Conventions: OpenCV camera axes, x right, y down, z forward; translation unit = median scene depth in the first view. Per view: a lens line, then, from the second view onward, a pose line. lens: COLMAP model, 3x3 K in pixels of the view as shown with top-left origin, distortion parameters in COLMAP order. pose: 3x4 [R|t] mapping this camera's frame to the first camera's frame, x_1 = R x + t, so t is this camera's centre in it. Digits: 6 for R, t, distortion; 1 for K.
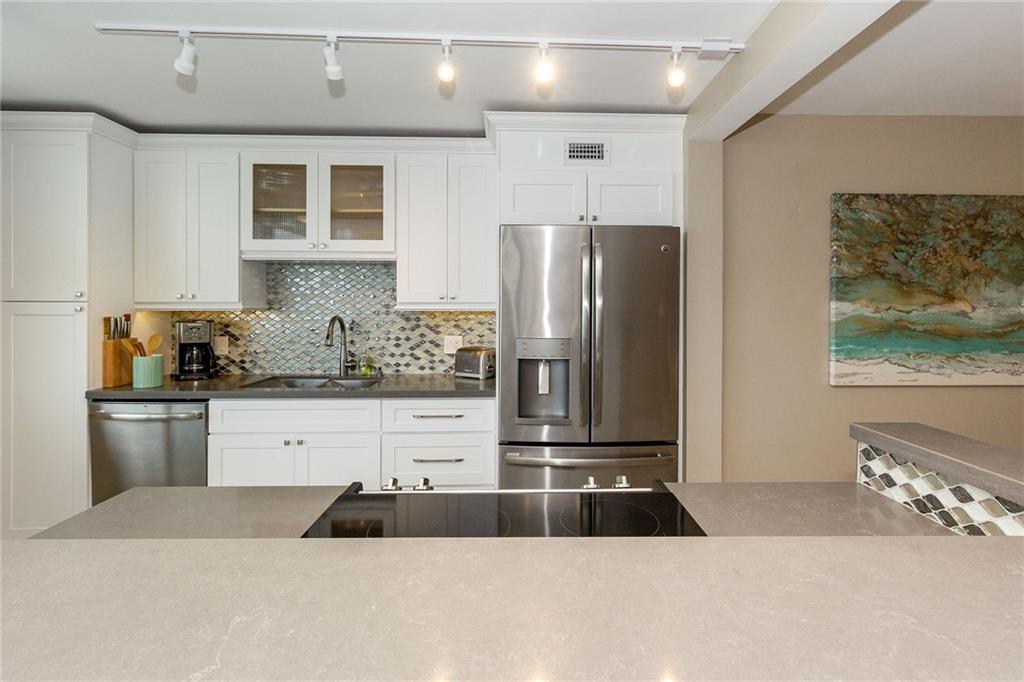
lens RADIAL K [[494.1, 0, 525.6], [0, 494.1, 306.7], [0, 0, 1]] dist [0.001471, 0.000588]
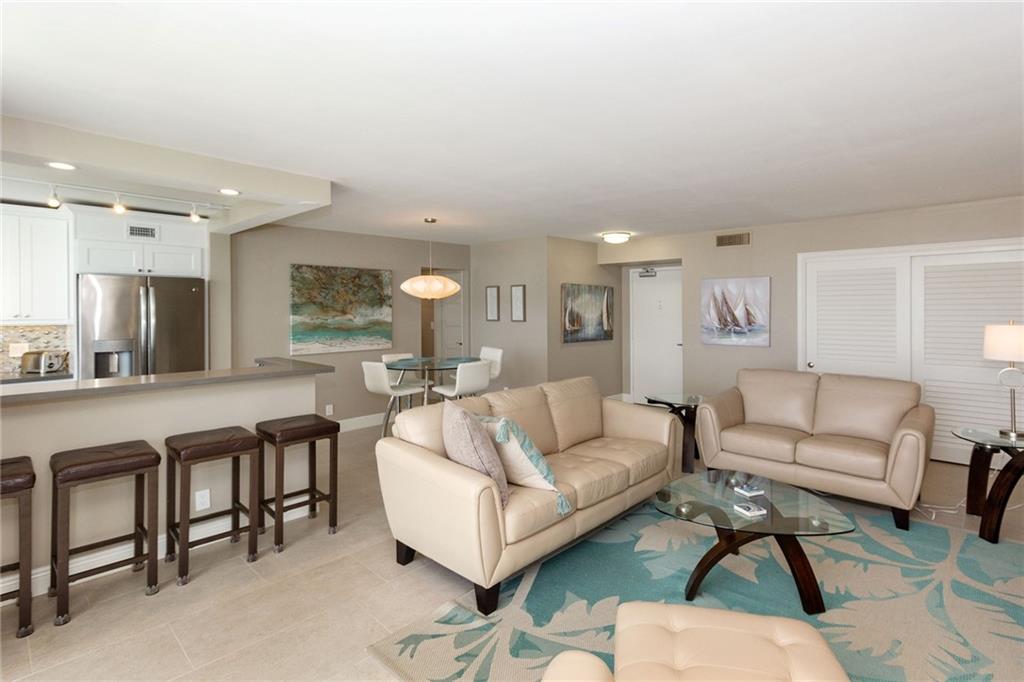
lens RADIAL K [[494.1, 0, 525.6], [0, 494.1, 306.7], [0, 0, 1]] dist [0.001471, 0.000588]
pose [[0.706548, -0.004715, 0.707650, -0.160216], [0.009541, 0.999950, -0.002864, -0.032009], [-0.707601, 0.008775, 0.706558, -1.188676]]
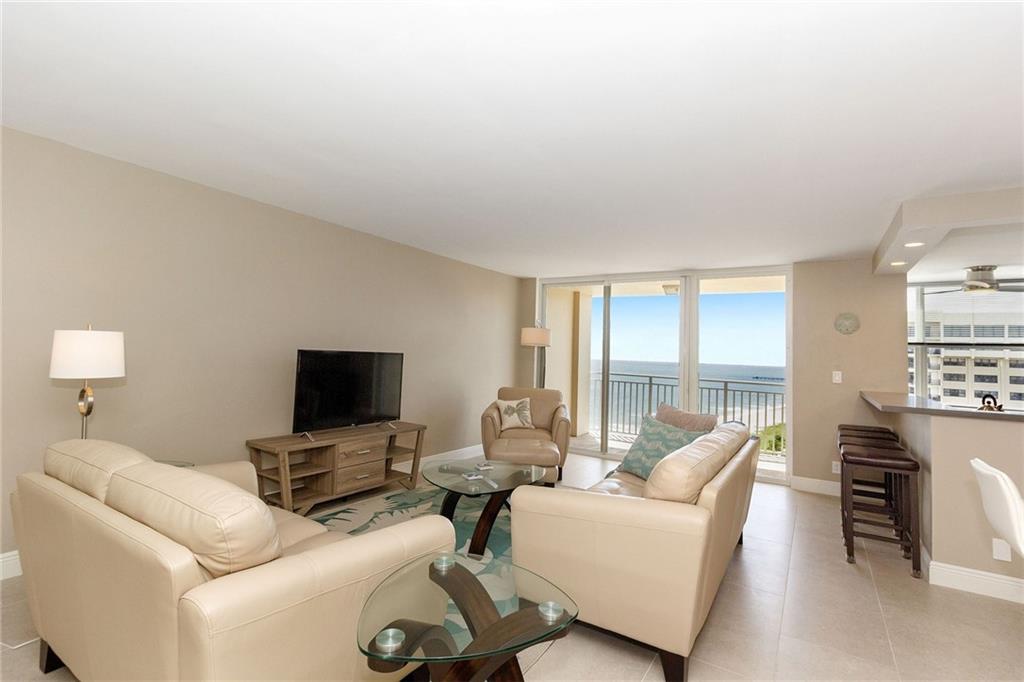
lens RADIAL K [[471.8, 0, 518.7], [0, 471.8, 327.9], [0, 0, 1]] dist [0.003920, -0.000285]
pose [[-0.552358, -0.070783, -0.830596, 1.896374], [-0.041816, 0.997487, -0.057197, 0.029591], [0.832557, 0.003139, -0.553930, -0.007451]]
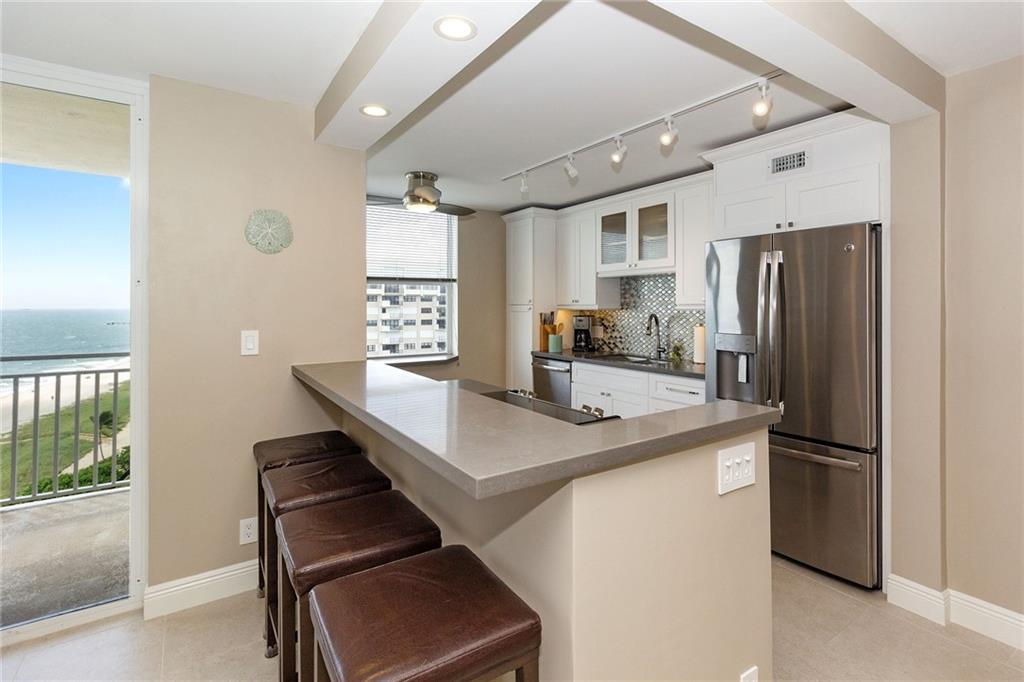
lens RADIAL K [[494.1, 0, 525.6], [0, 494.1, 306.7], [0, 0, 1]] dist [0.001471, 0.000588]
pose [[0.540159, -0.001575, -0.841562, 0.711568], [0.001707, 0.999998, -0.000776, -0.001580], [0.841562, -0.001017, 0.540160, -0.059333]]
